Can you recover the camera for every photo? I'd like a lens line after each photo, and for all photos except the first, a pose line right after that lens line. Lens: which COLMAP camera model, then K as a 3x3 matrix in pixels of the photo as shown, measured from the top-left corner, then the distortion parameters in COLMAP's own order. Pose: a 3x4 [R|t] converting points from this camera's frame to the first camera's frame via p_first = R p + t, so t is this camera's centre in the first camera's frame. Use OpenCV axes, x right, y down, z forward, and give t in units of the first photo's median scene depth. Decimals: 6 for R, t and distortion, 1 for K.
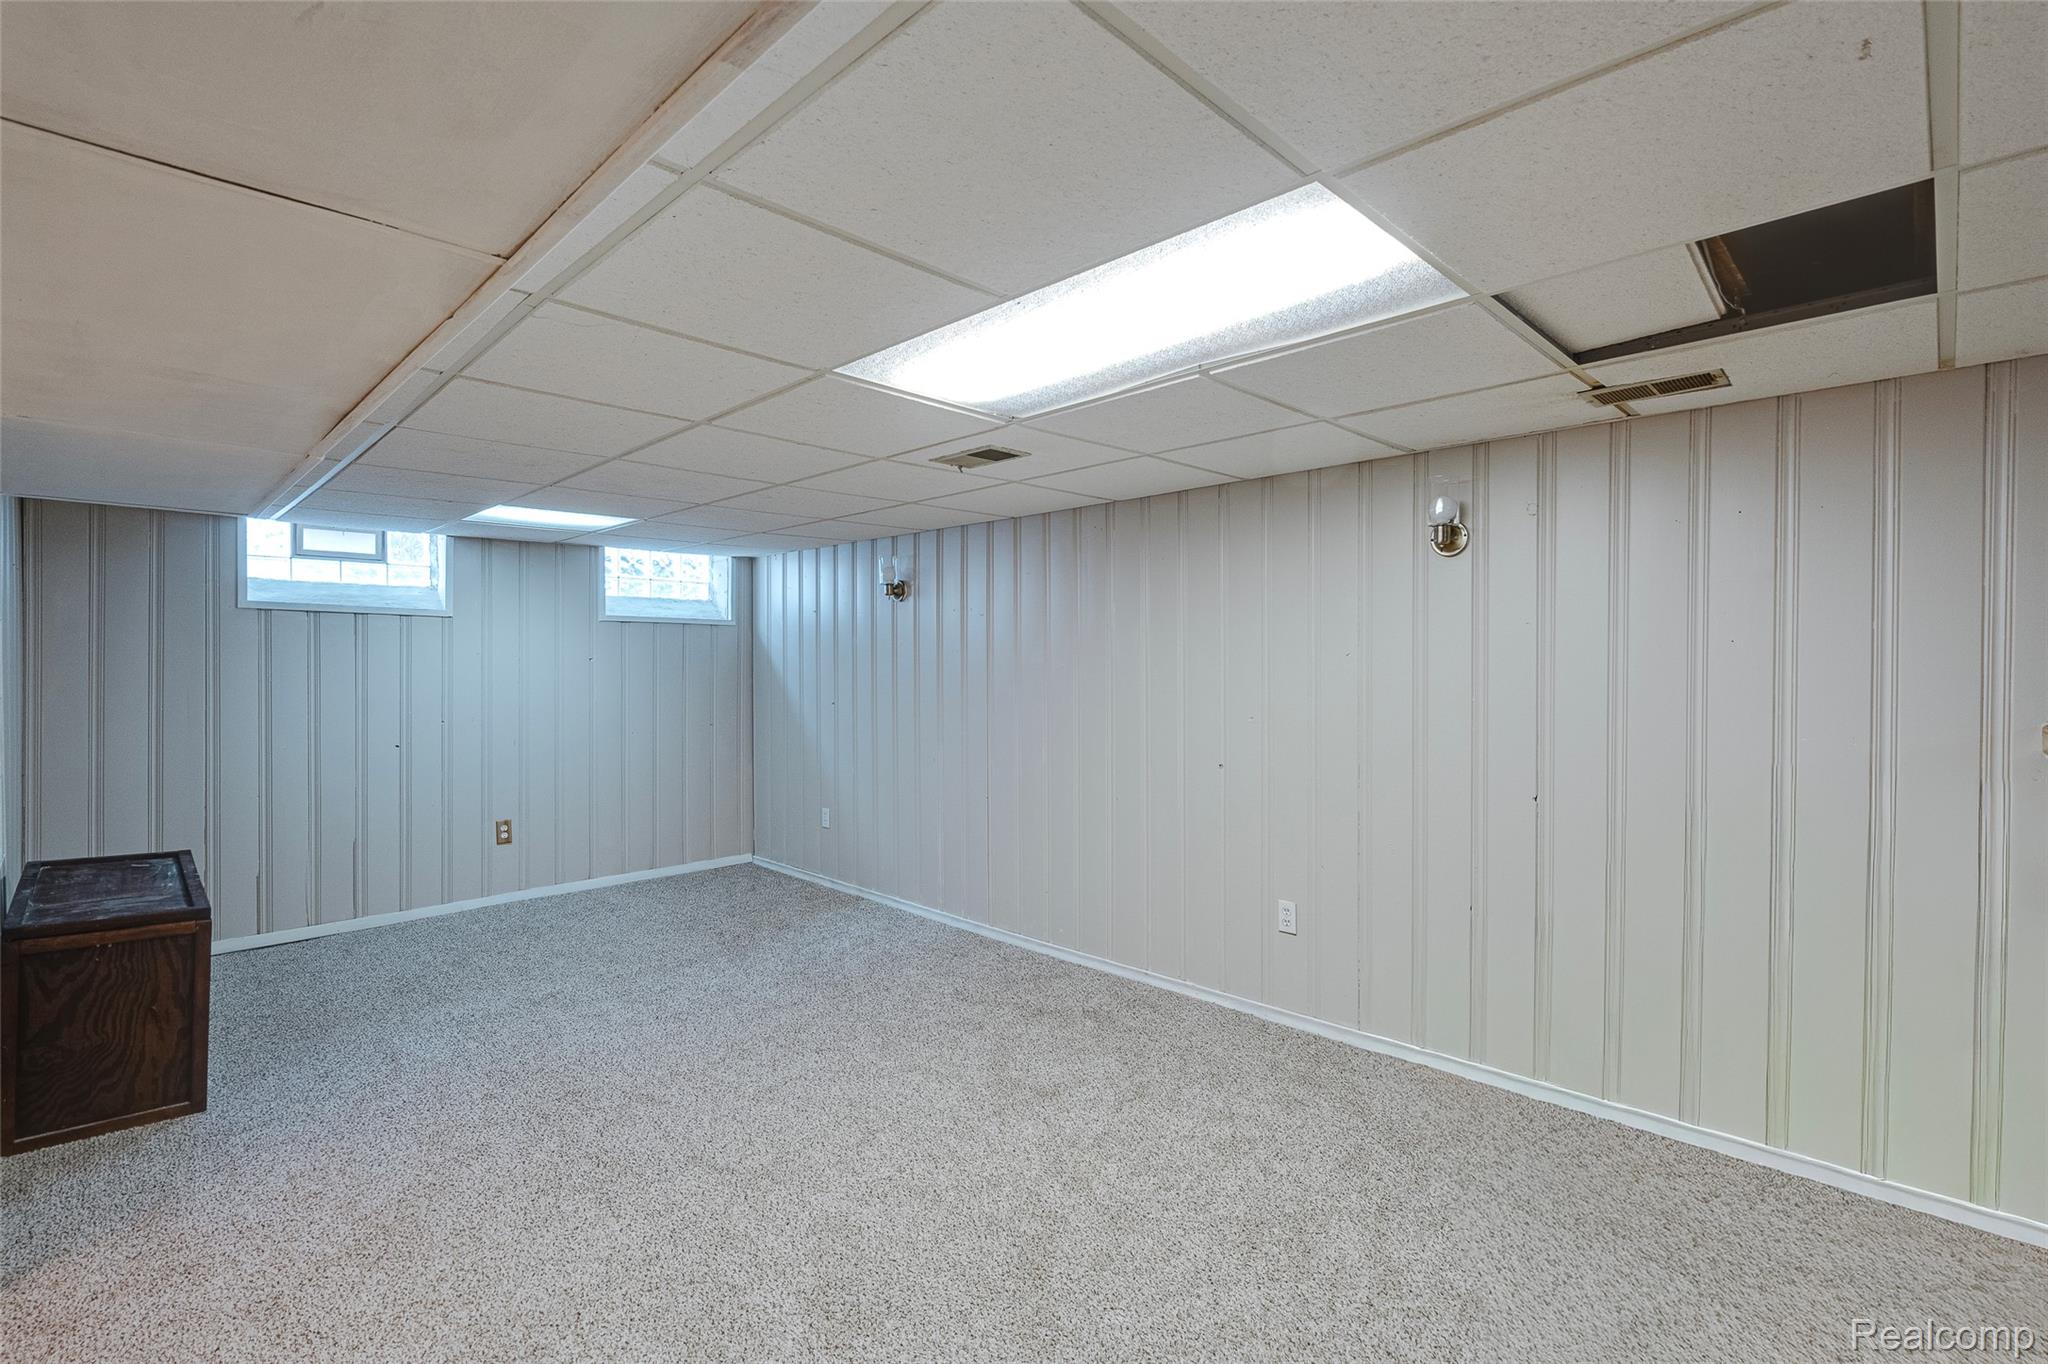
lens RADIAL K [[925.7, 0, 1024.0], [0, 925.7, 682.0], [0, 0, 1]] dist [-0.000625, -0.000242]
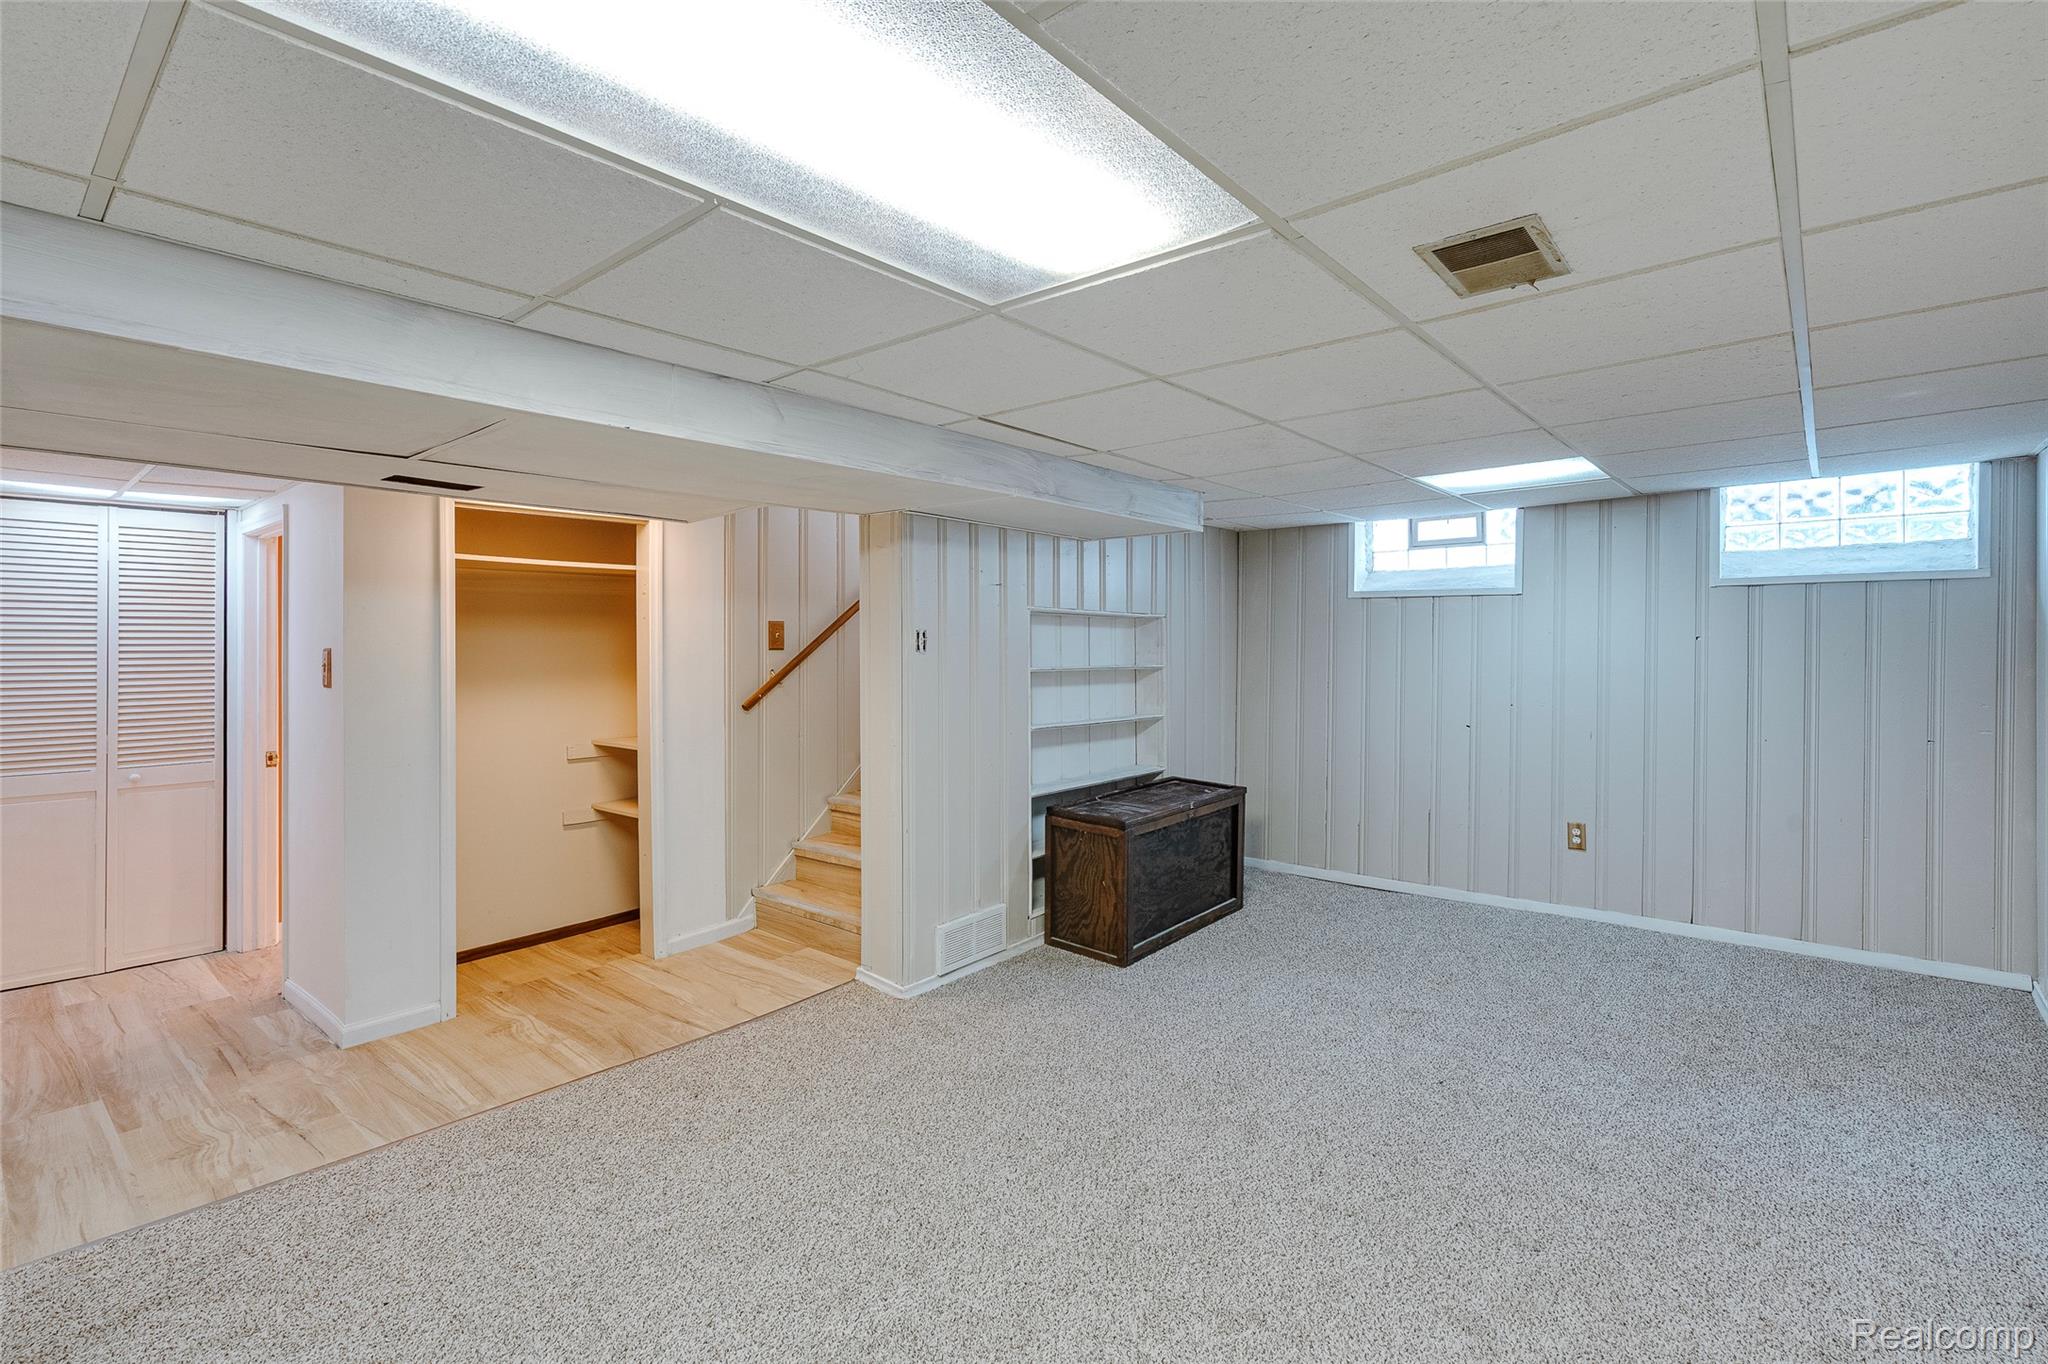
lens RADIAL K [[941.6, 0, 1028.0], [0, 941.6, 648.6], [0, 0, 1]] dist [-0.000407, -0.000217]
pose [[0.082067, 0.002220, -0.996624, 0.287636], [-0.016671, 0.999861, 0.000855, -0.007374], [0.996487, 0.016544, 0.082093, 0.419339]]
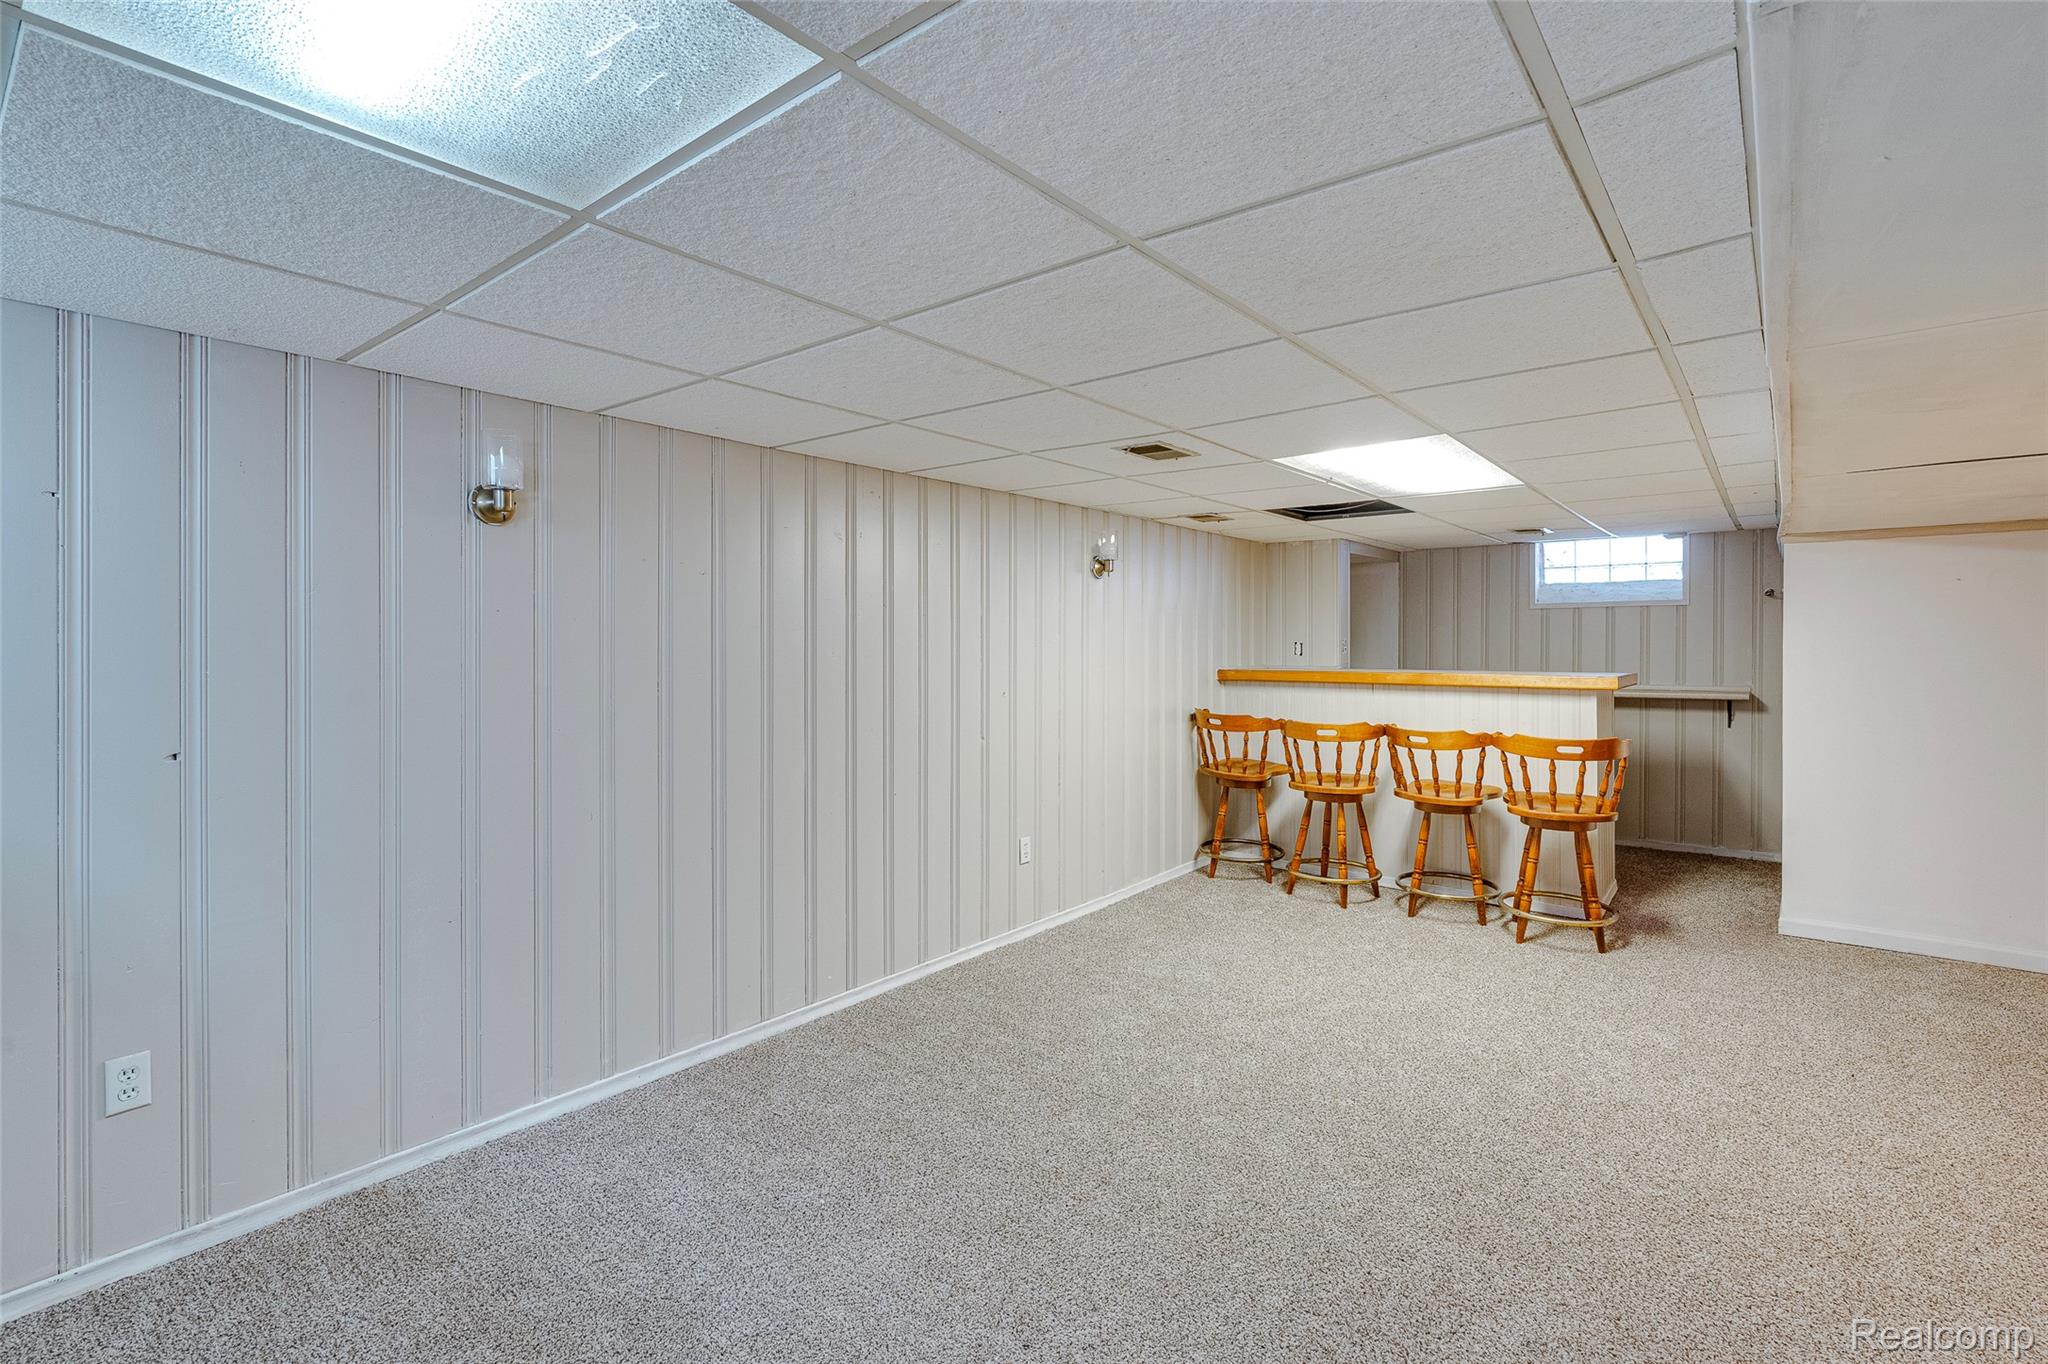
lens RADIAL K [[941.6, 0, 1028.0], [0, 941.6, 648.6], [0, 0, 1]] dist [-0.000407, -0.000217]
pose [[-0.105912, -0.008464, 0.994339, -1.635161], [0.010705, 0.999896, 0.009651, -0.045318], [-0.994318, 0.011667, -0.105811, 1.897788]]
